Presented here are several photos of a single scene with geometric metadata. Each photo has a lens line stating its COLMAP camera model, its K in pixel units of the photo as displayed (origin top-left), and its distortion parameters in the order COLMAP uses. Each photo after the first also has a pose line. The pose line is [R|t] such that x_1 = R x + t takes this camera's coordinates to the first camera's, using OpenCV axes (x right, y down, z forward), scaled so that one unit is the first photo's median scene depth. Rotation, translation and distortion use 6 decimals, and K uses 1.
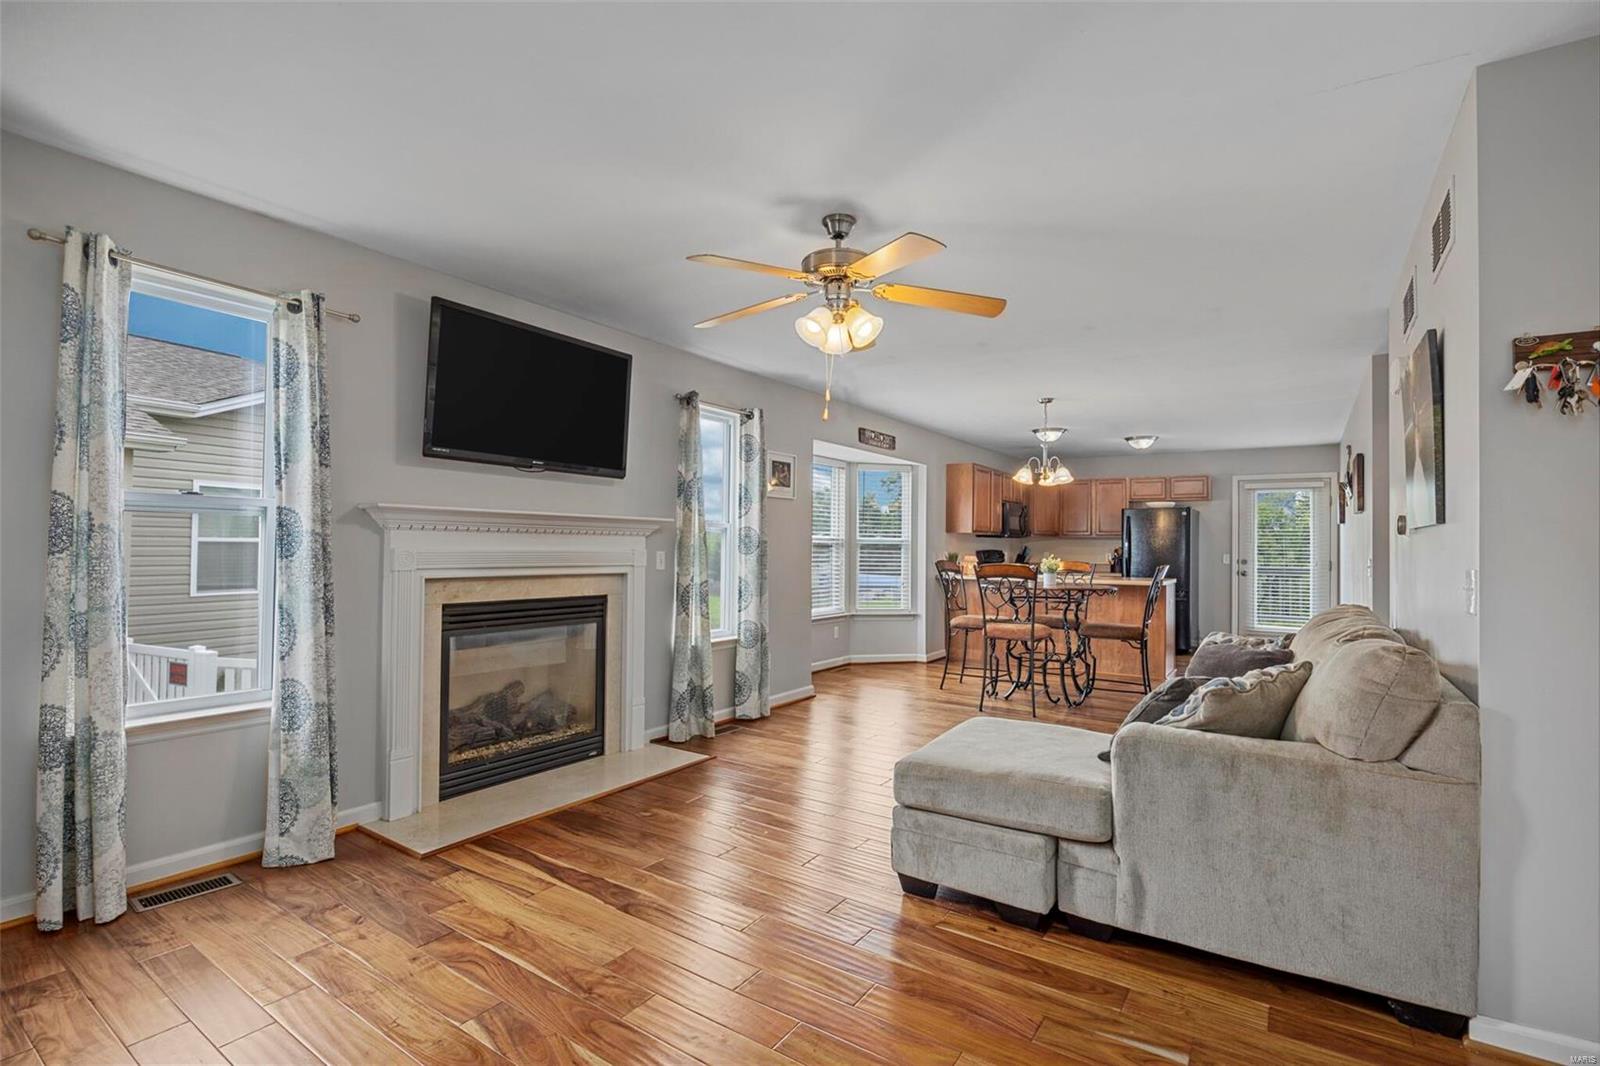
lens RADIAL K [[739.9, 0, 800.1], [0, 739.9, 536.4], [0, 0, 1]] dist [-0.021765, -0.000177]
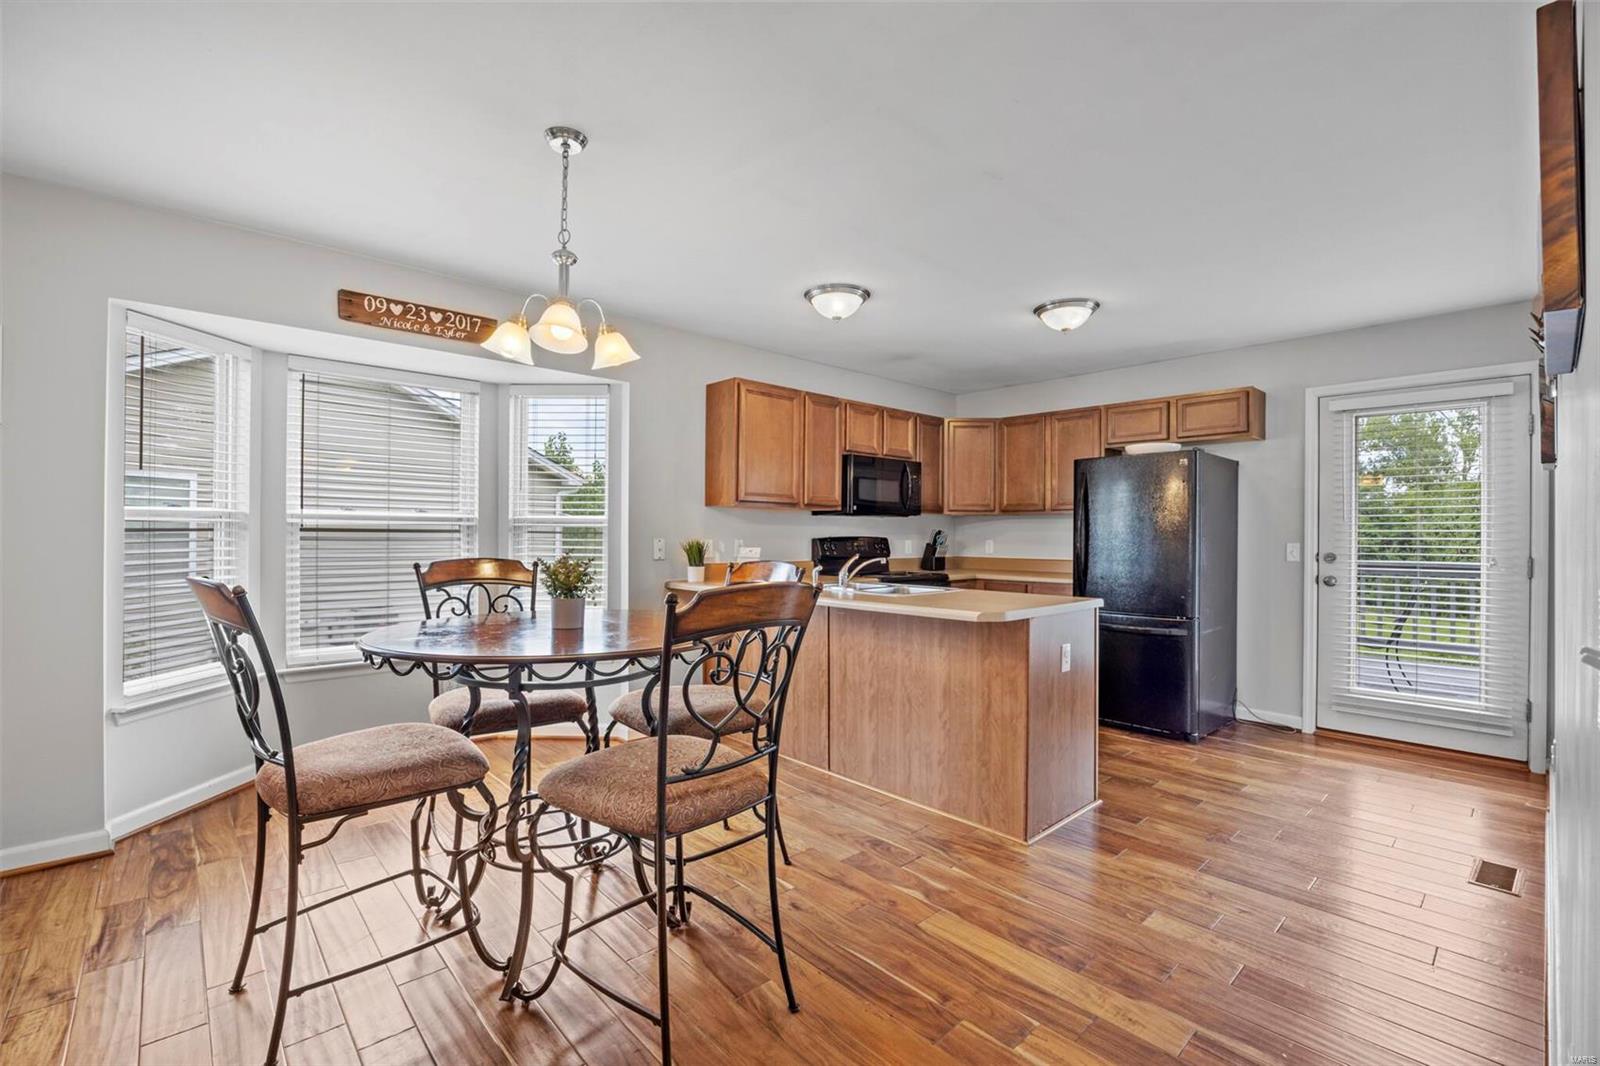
lens RADIAL K [[697.2, 0, 804.9], [0, 697.2, 532.3], [0, 0, 1]] dist [-0.020366, 0.000482]
pose [[0.973764, -0.006347, -0.227472, 0.627361], [0.008113, 0.999944, 0.006828, 0.019336], [0.227416, -0.008494, 0.973761, 0.796331]]
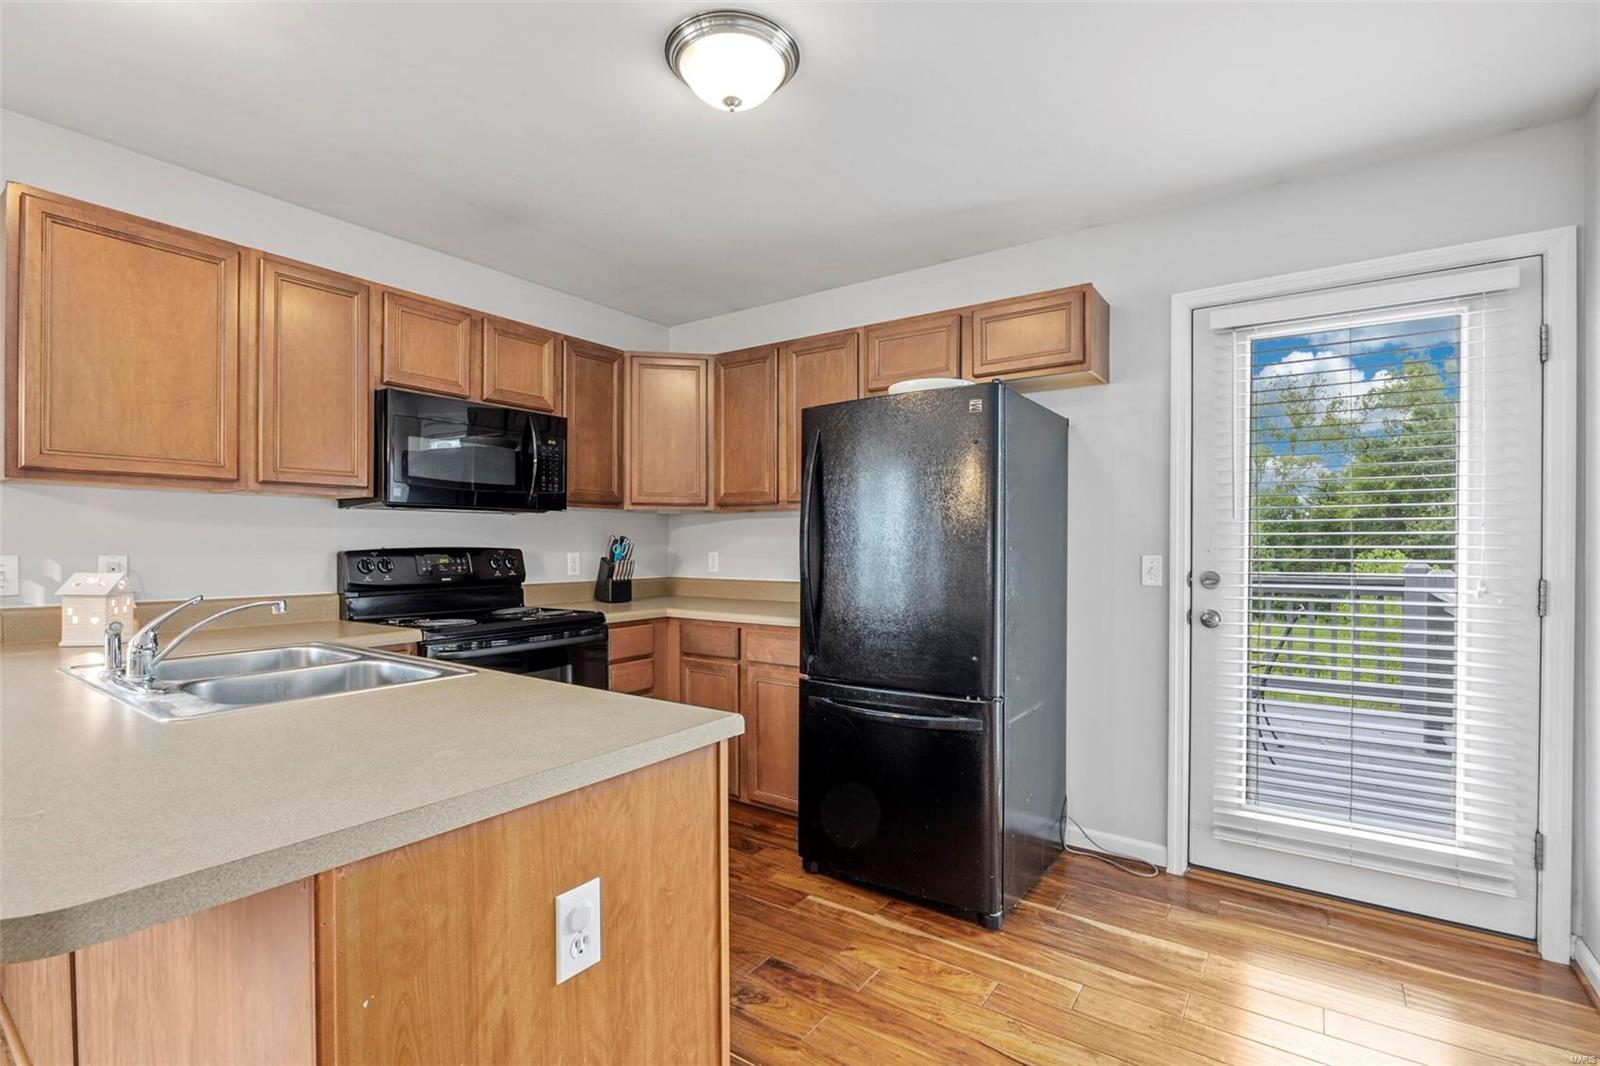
lens RADIAL K [[697.2, 0, 807.4], [0, 697.2, 547.1], [0, 0, 1]] dist [-0.020366, 0.000482]
pose [[0.999737, -0.009838, -0.020735, 0.775055], [0.010185, 0.999808, 0.016713, 0.026403], [0.020566, -0.016920, 0.999645, 1.240796]]
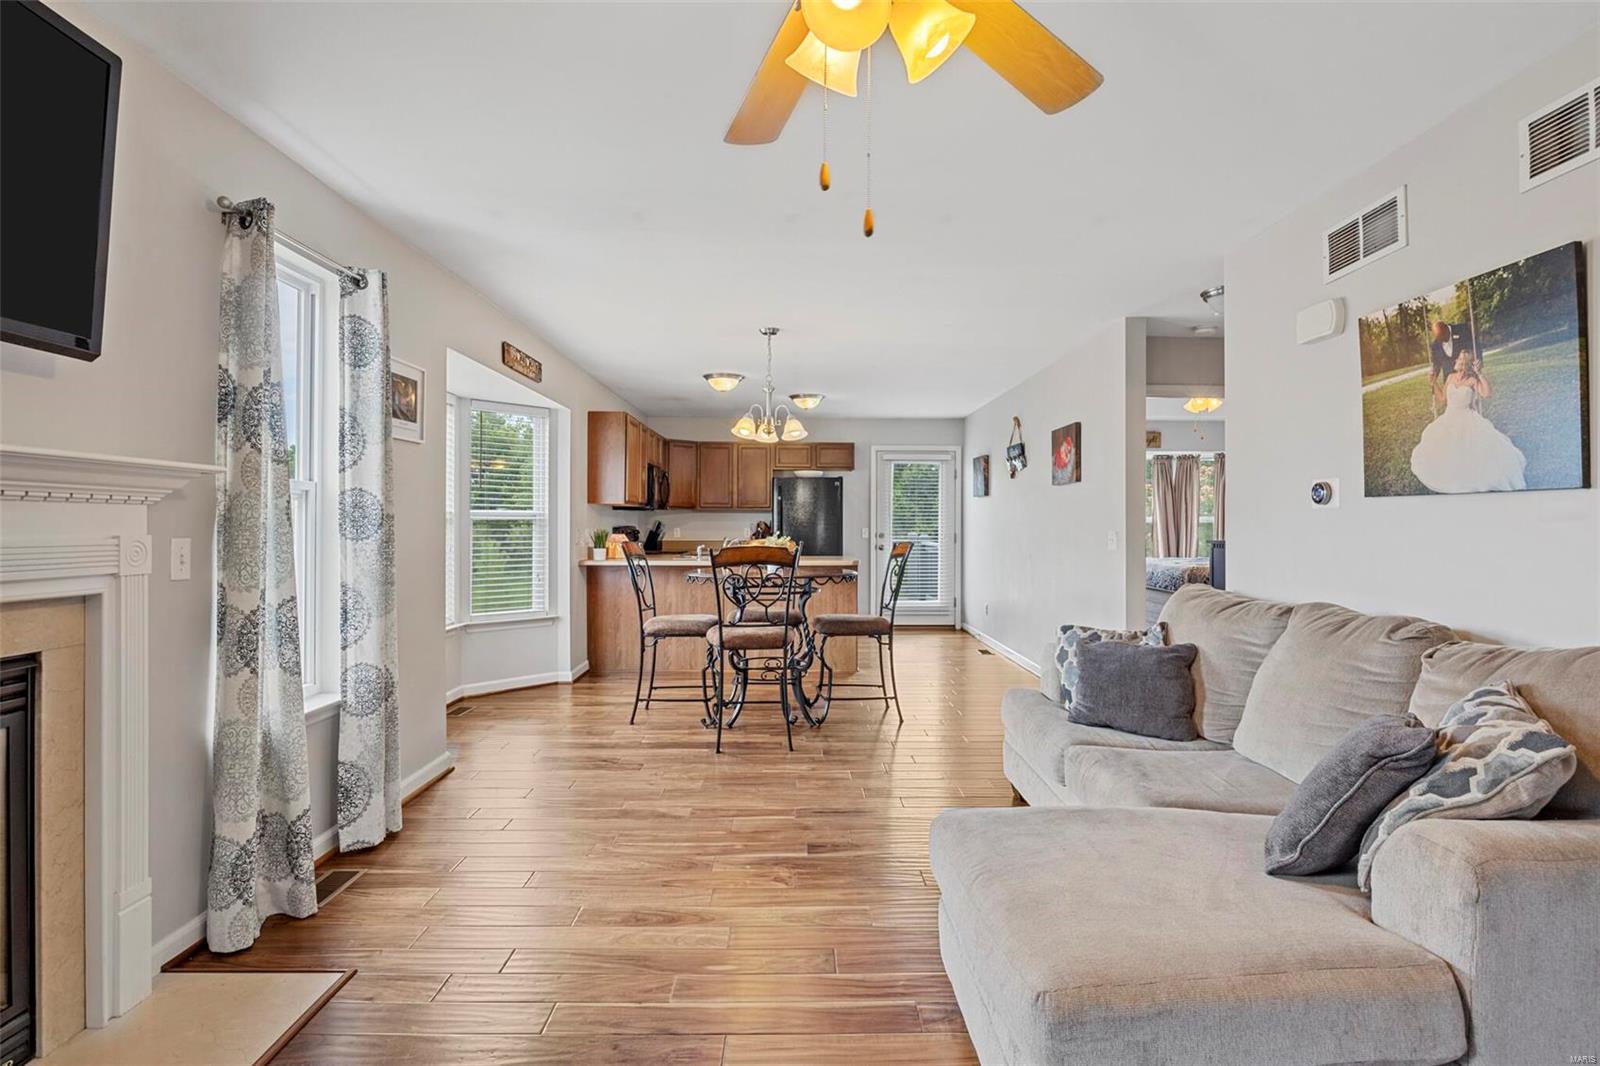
lens RADIAL K [[799.3, 0, 802.8], [0, 799.3, 518.2], [0, 0, 1]] dist [-0.015198, 0.000150]
pose [[0.820420, -0.005772, 0.571733, -0.136300], [-0.000213, 0.999946, 0.010401, 0.002378], [-0.571762, -0.008655, 0.820374, 0.345090]]
